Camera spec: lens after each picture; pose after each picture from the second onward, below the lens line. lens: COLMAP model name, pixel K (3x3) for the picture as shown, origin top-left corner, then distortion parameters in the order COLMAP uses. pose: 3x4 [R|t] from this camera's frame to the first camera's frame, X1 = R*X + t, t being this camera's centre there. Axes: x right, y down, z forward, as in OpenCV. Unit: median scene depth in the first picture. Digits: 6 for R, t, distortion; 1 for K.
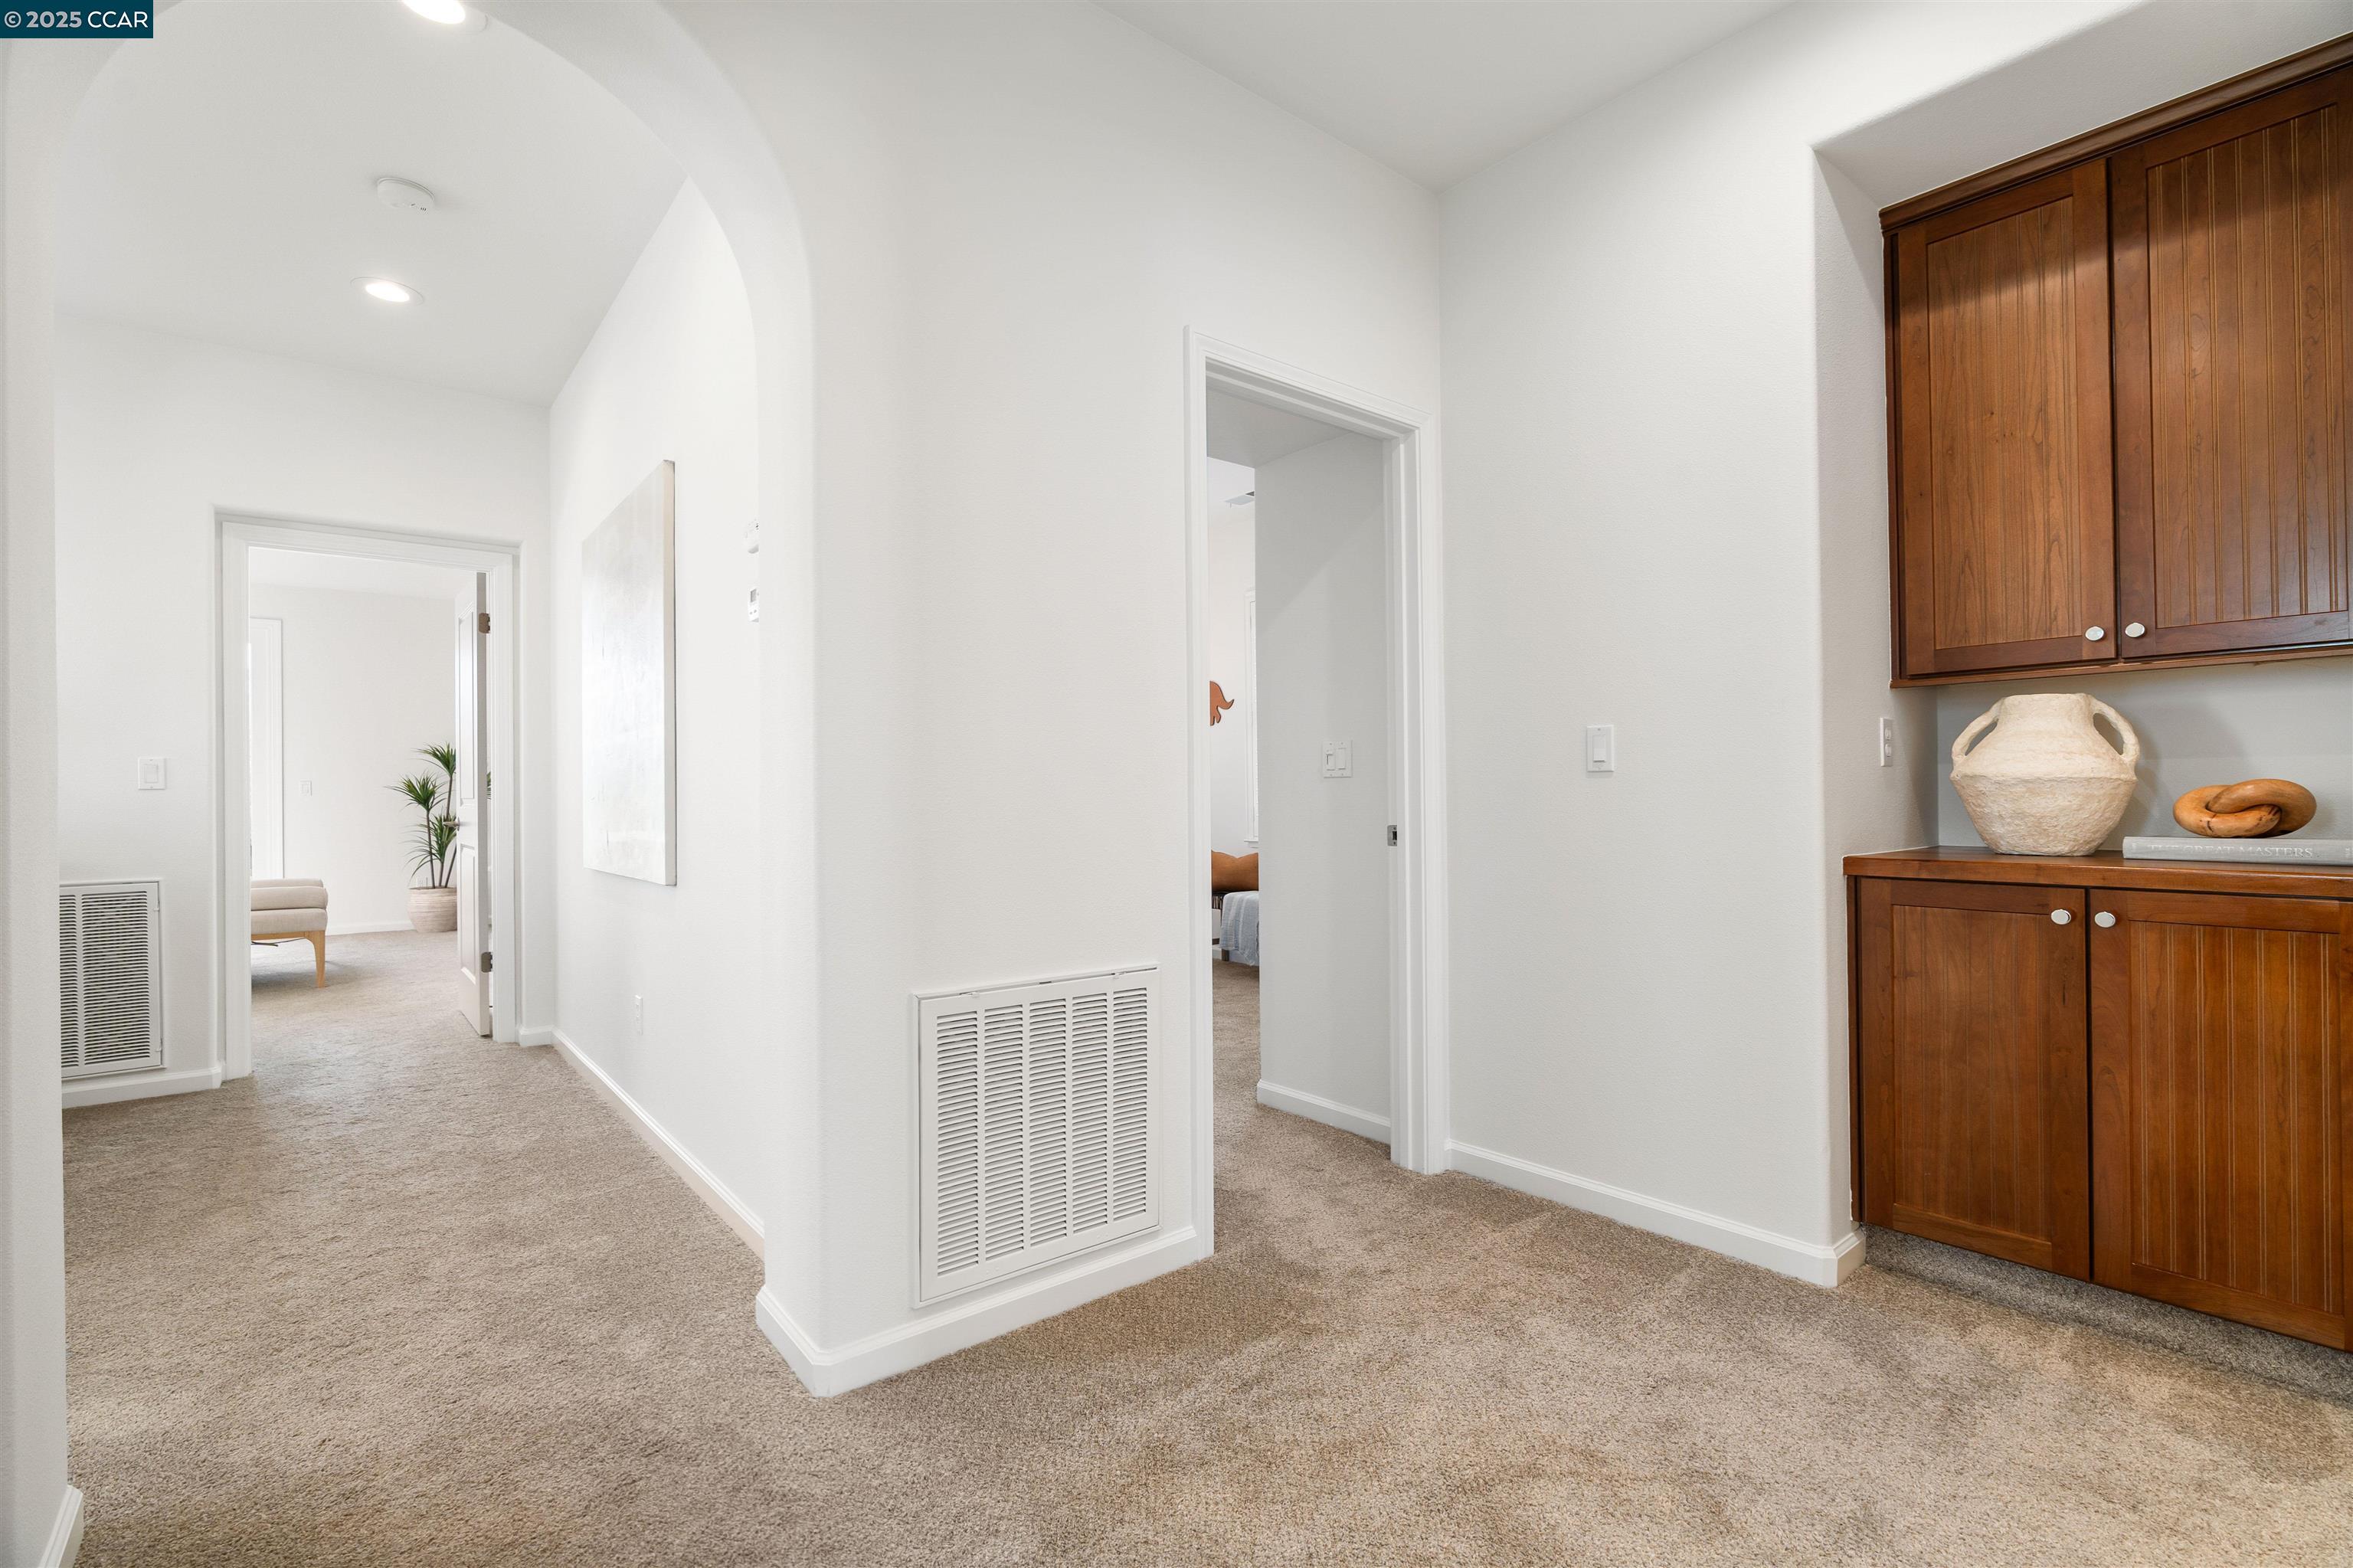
lens RADIAL K [[1077.5, 0, 1184.7], [0, 1077.5, 790.6], [0, 0, 1]] dist [-0.002082, 0.002504]
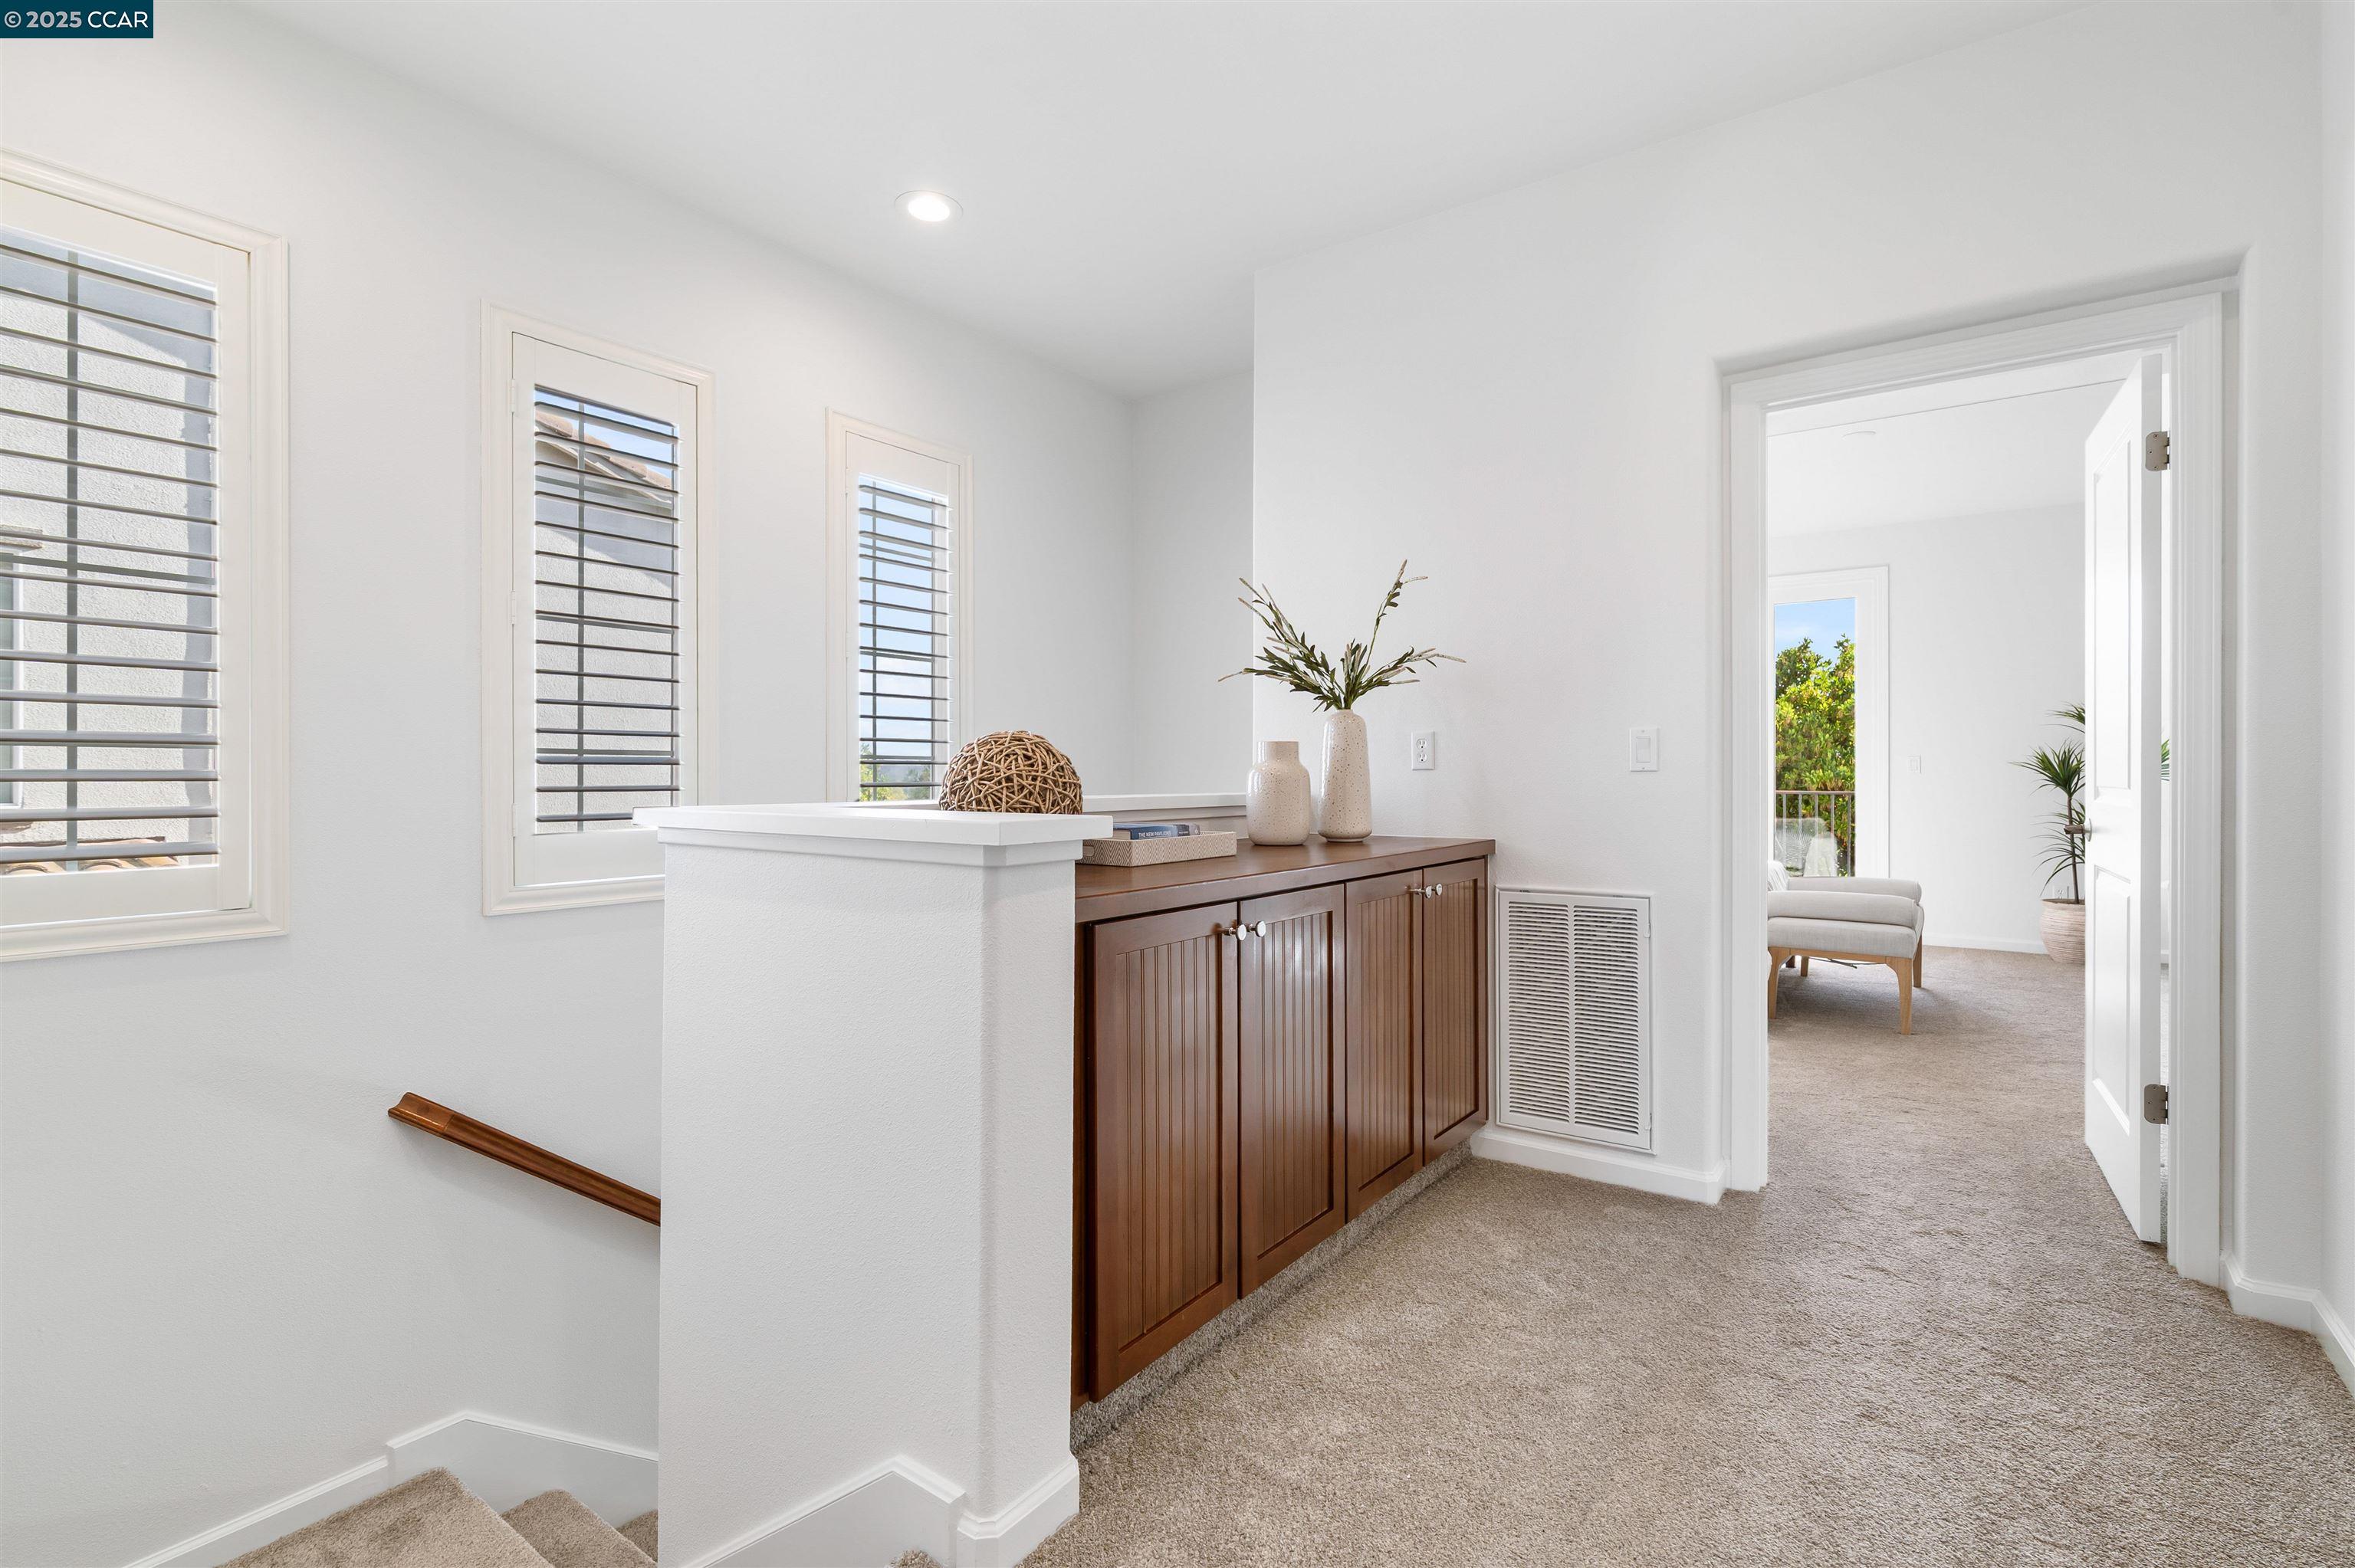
lens RADIAL K [[1078.2, 0, 1187.5], [0, 1078.2, 780.6], [0, 0, 1]] dist [-0.002082, 0.002504]
pose [[0.256272, 0.012522, -0.966523, -0.267740], [0.002455, 0.999904, 0.013605, -0.004526], [0.966601, -0.005859, 0.256217, 0.418149]]
